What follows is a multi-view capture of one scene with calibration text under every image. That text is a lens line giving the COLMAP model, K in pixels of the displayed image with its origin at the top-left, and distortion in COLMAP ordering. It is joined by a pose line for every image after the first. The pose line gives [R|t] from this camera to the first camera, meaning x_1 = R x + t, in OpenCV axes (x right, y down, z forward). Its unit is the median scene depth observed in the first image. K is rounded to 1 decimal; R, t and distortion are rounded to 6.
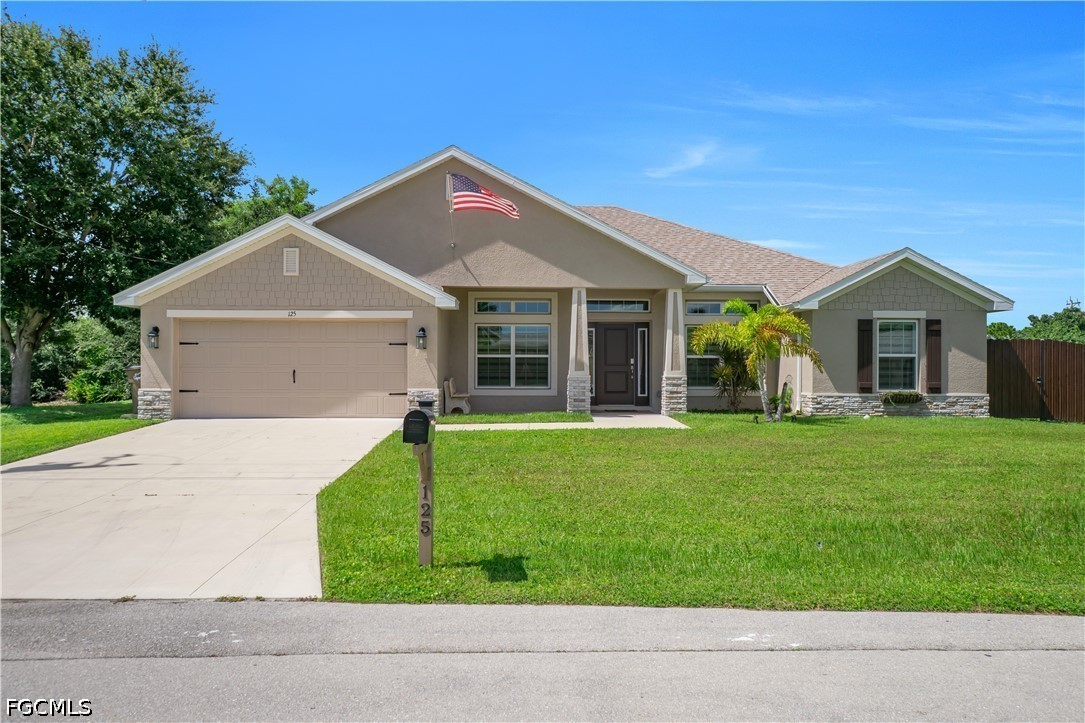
lens RADIAL K [[769.0, 0, 543.4], [0, 769.0, 362.6], [0, 0, 1]] dist [0.010381, 0.005781]
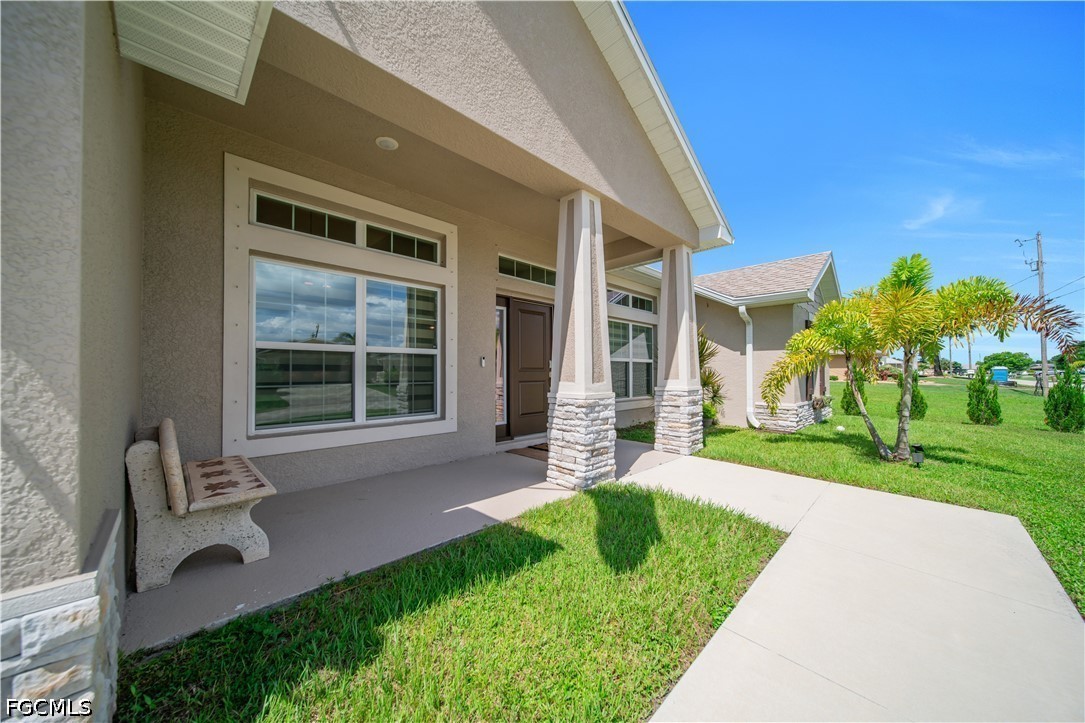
lens RADIAL K [[374.5, 0, 546.3], [0, 374.5, 368.4], [0, 0, 1]] dist [-0.002751, -0.000854]
pose [[0.735563, 0.002945, 0.677450, -0.121253], [0.000726, 0.999987, -0.005135, 0.003682], [-0.677456, 0.004269, 0.735551, 0.903995]]
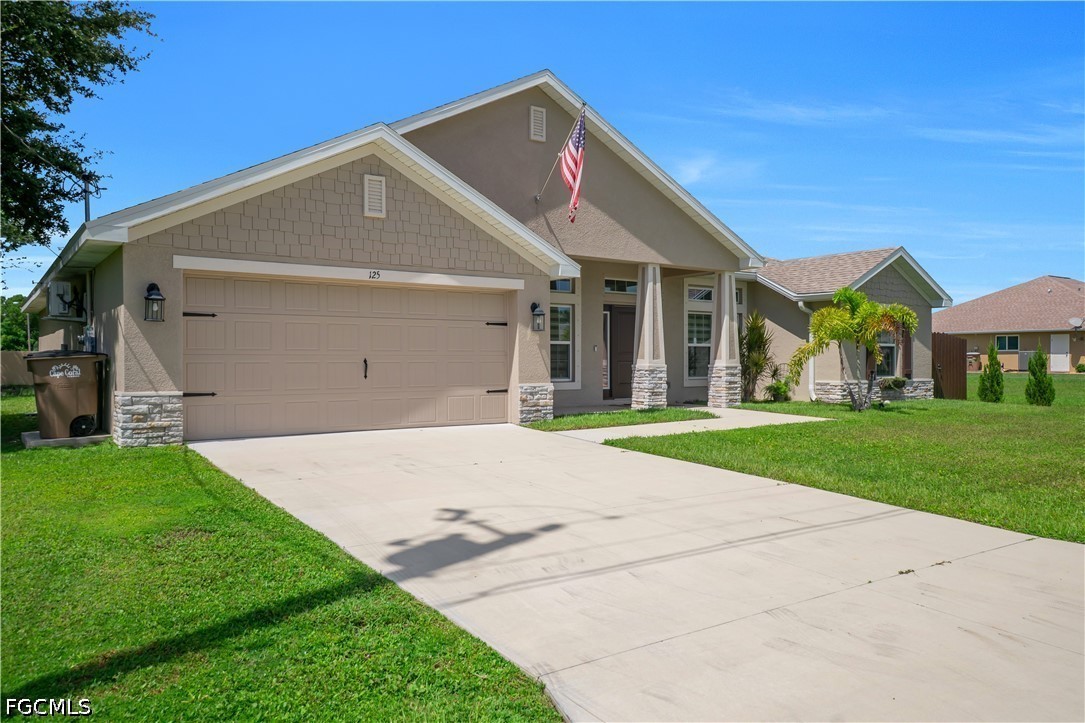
lens RADIAL K [[769.0, 0, 540.5], [0, 769.0, 361.8], [0, 0, 1]] dist [0.010381, 0.005781]
pose [[0.847444, -0.004008, 0.530870, -0.546678], [0.000506, 0.999977, 0.006742, 0.007549], [-0.530885, -0.005445, 0.847426, 0.349774]]
